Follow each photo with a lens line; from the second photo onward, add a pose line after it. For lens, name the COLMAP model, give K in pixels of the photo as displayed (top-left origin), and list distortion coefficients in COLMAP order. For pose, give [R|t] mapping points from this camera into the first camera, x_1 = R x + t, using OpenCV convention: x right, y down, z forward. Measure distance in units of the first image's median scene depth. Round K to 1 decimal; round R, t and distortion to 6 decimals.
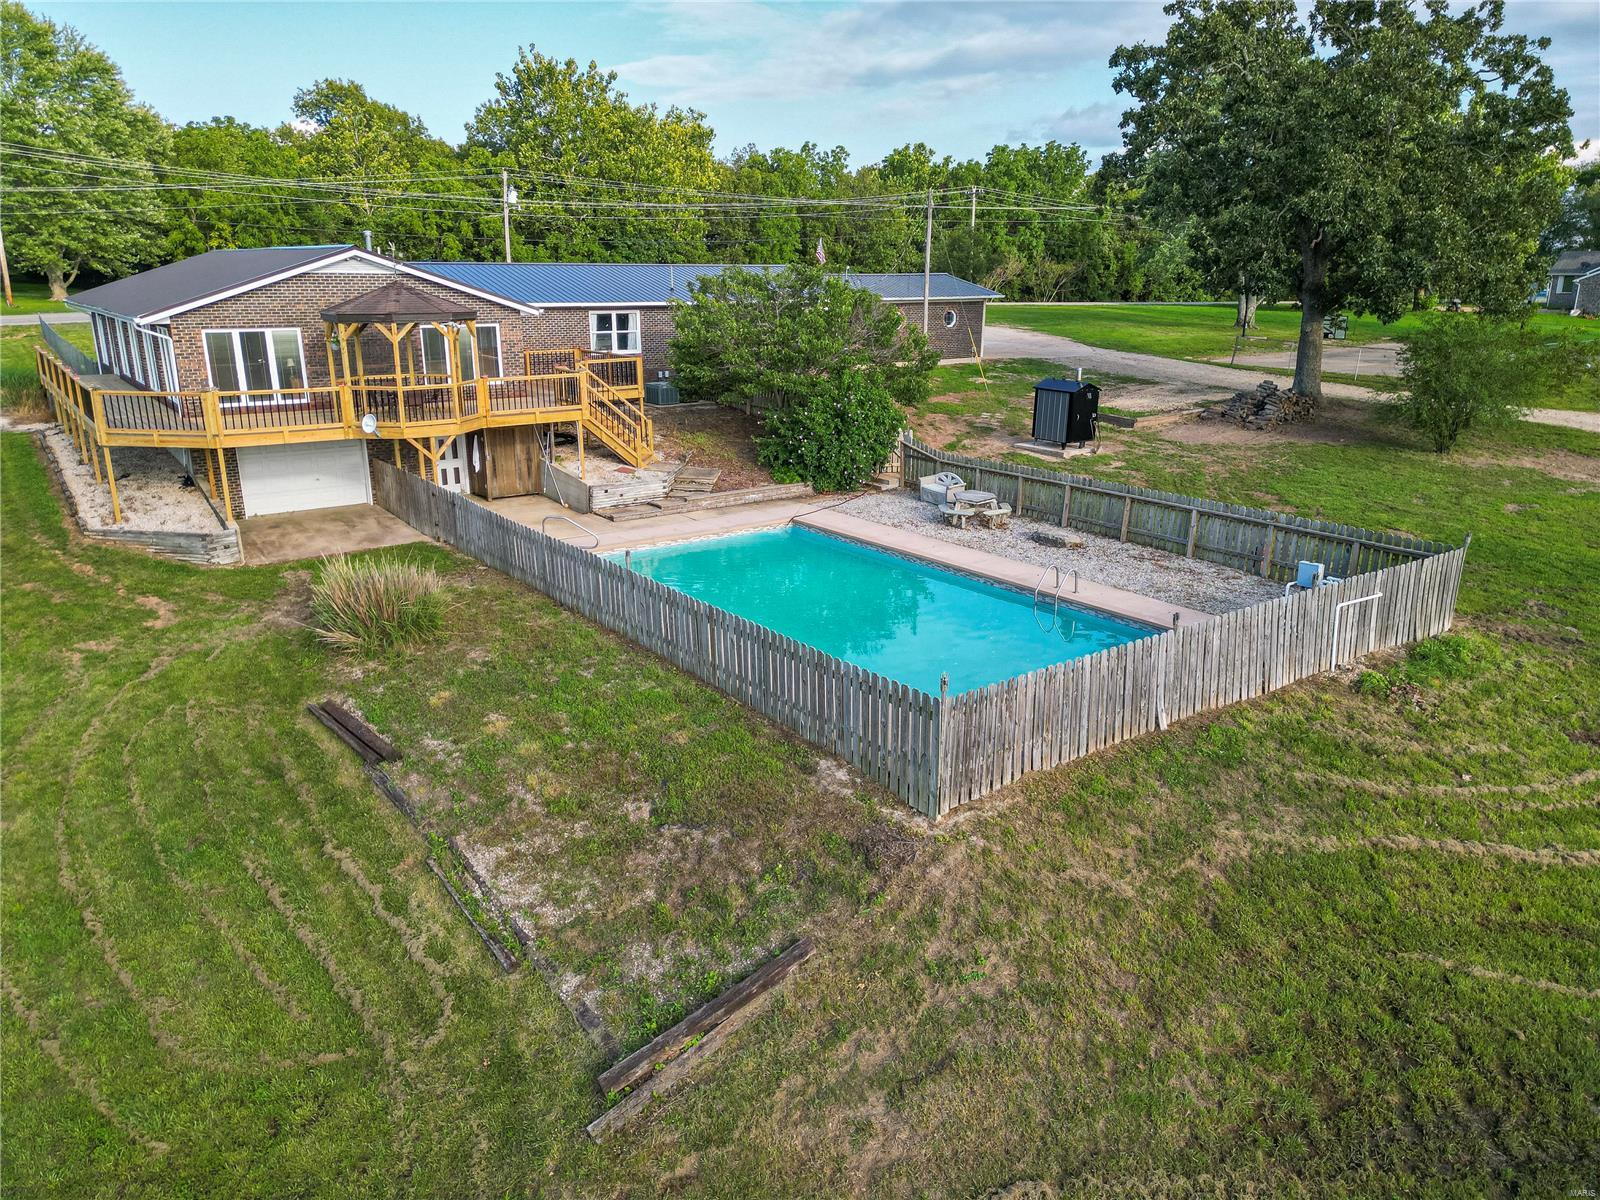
lens RADIAL K [[1128.5, 0, 800.0], [0, 1128.5, 600.0], [0, 0, 1]] dist [0.065944, -0.035211]
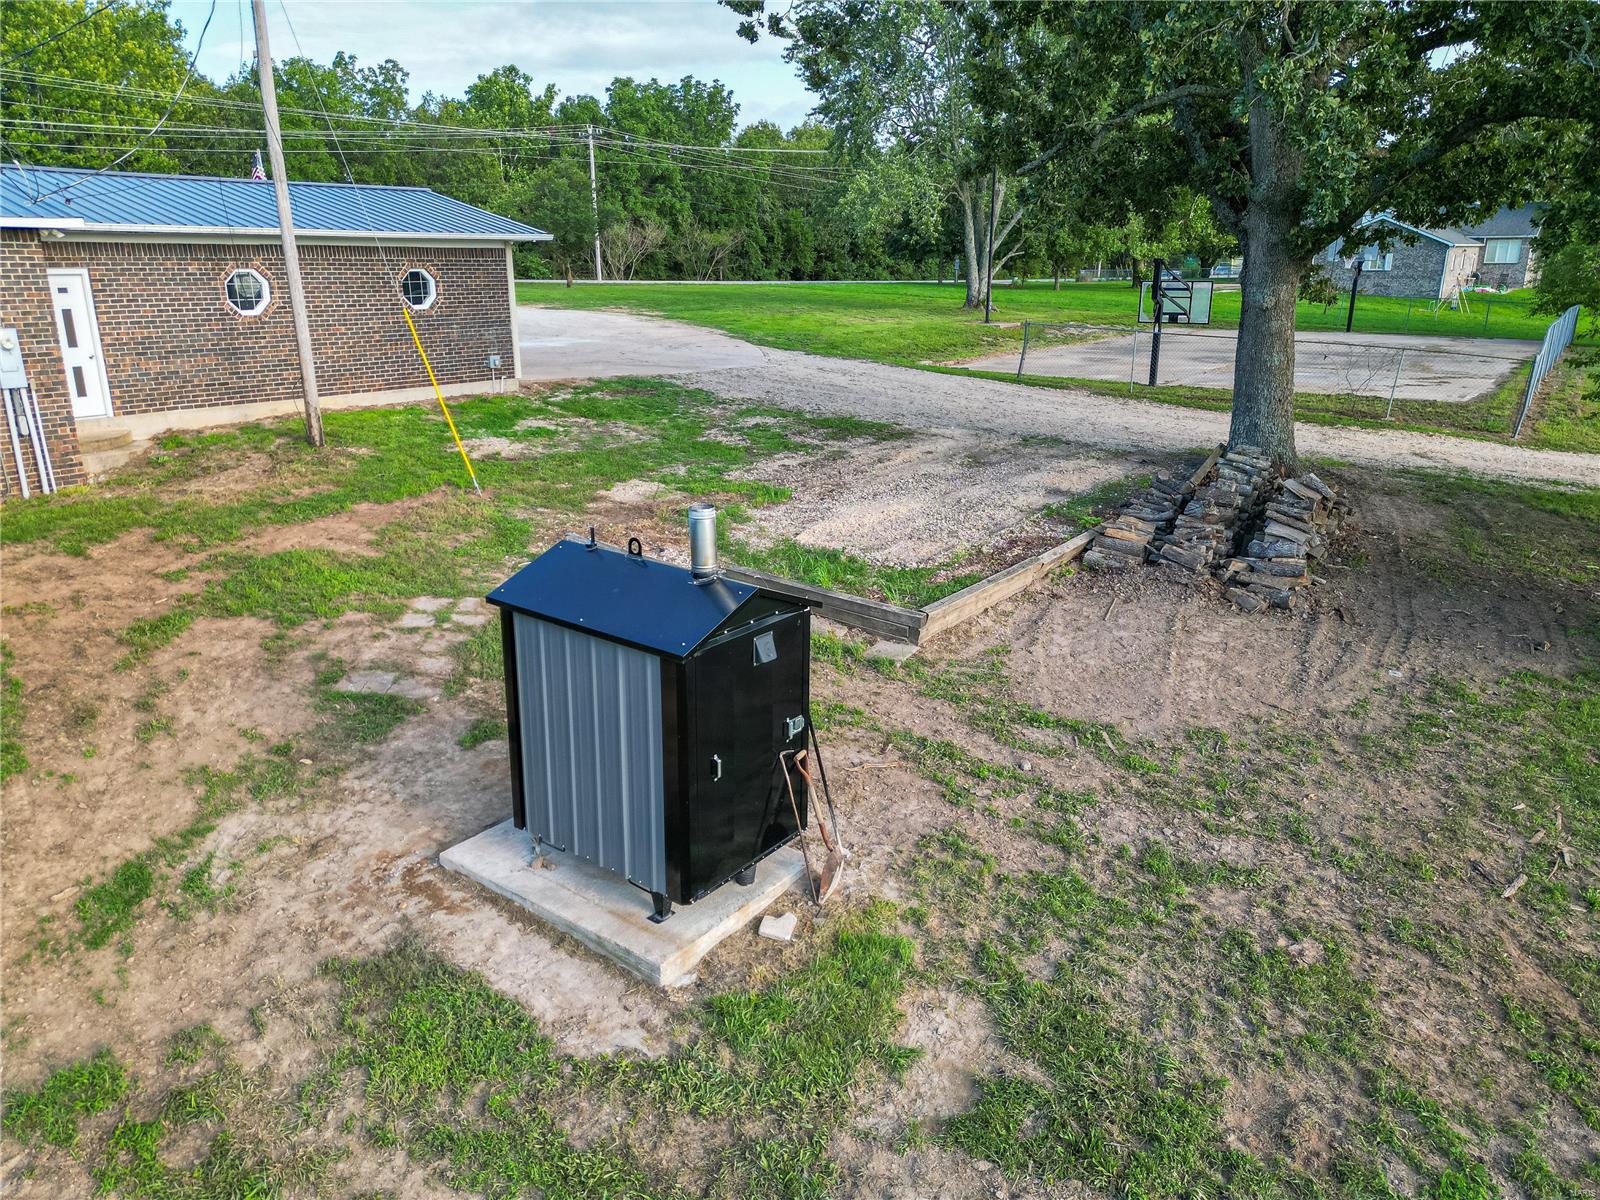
lens RADIAL K [[1128.4, 0, 800.0], [0, 1128.4, 600.0], [0, 0, 1]] dist [0.060262, -0.044405]
pose [[0.961321, -0.084632, 0.262104, 0.208324], [0.082275, 0.996410, 0.019974, -0.188540], [-0.262854, 0.002364, 0.964833, 0.802814]]
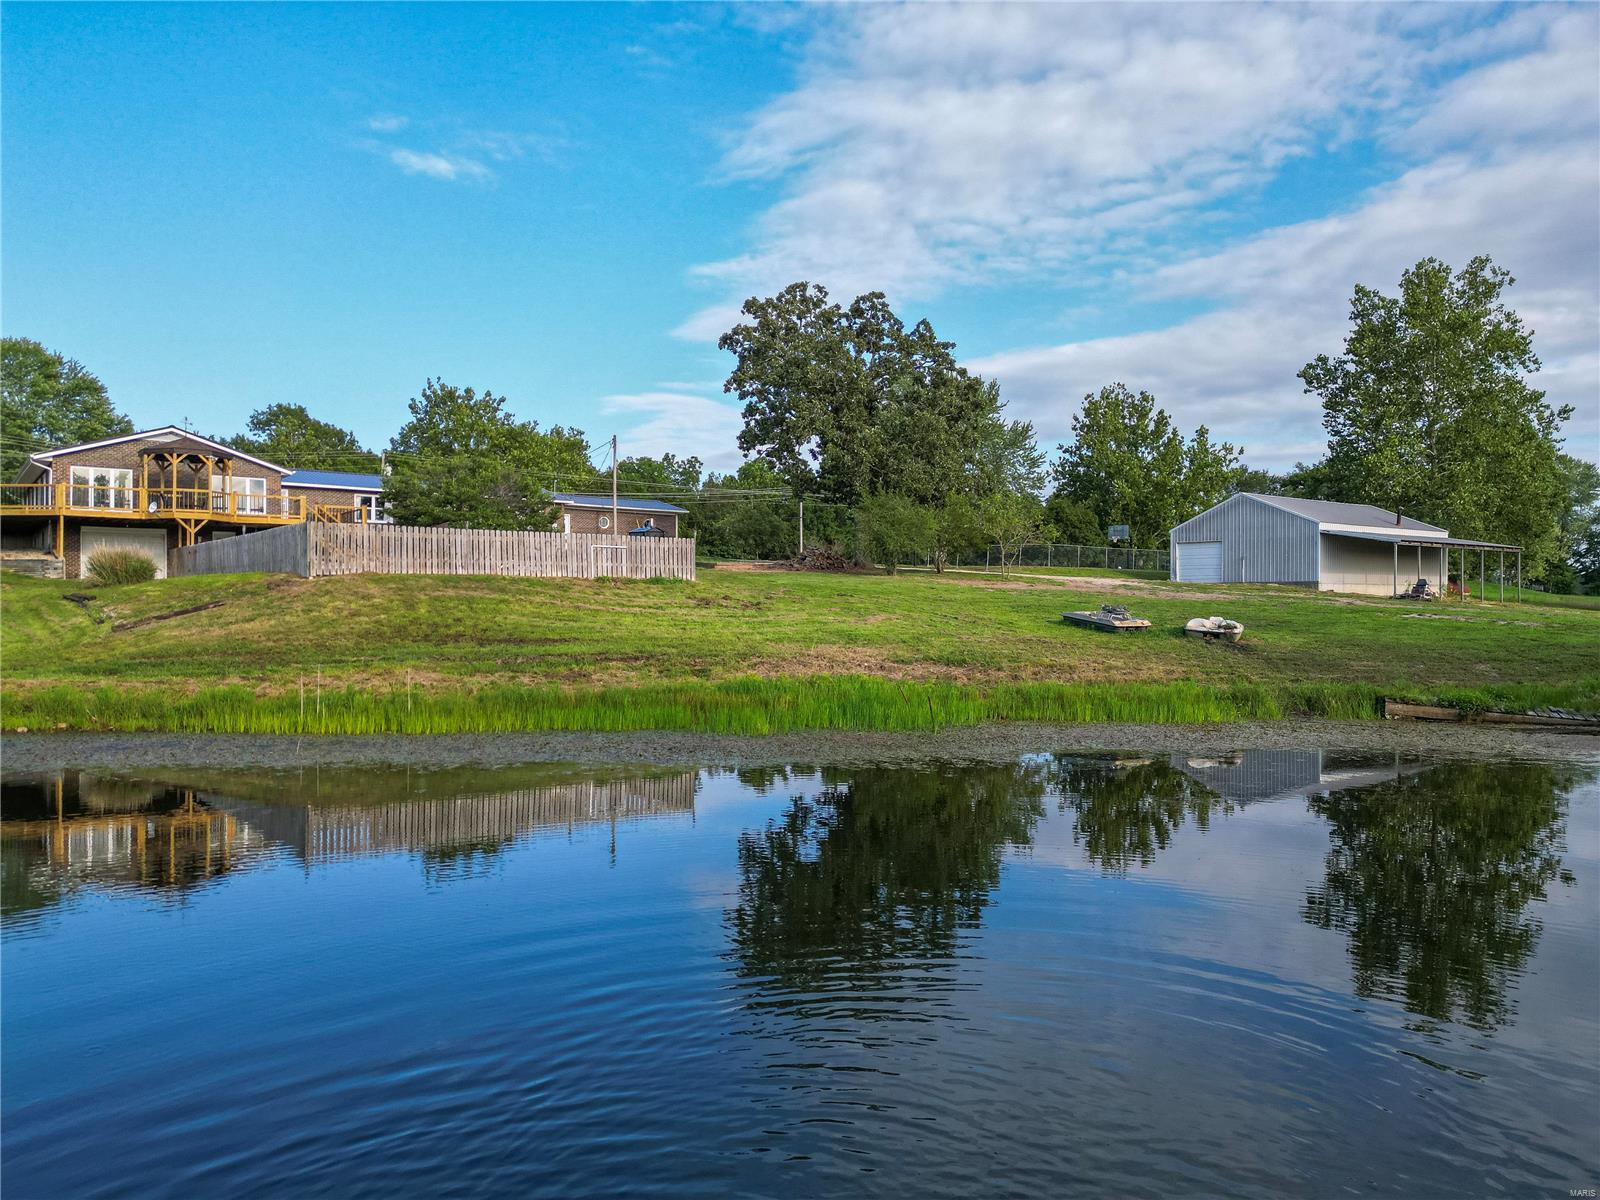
lens RADIAL K [[1128.4, 0, 800.0], [0, 1128.4, 600.0], [0, 0, 1]] dist [0.060262, -0.044405]
pose [[0.999771, 0.003940, 0.021054, 0.408274], [0.002244, 0.958268, -0.285861, 0.344479], [-0.021302, 0.285843, 0.958040, -0.466198]]
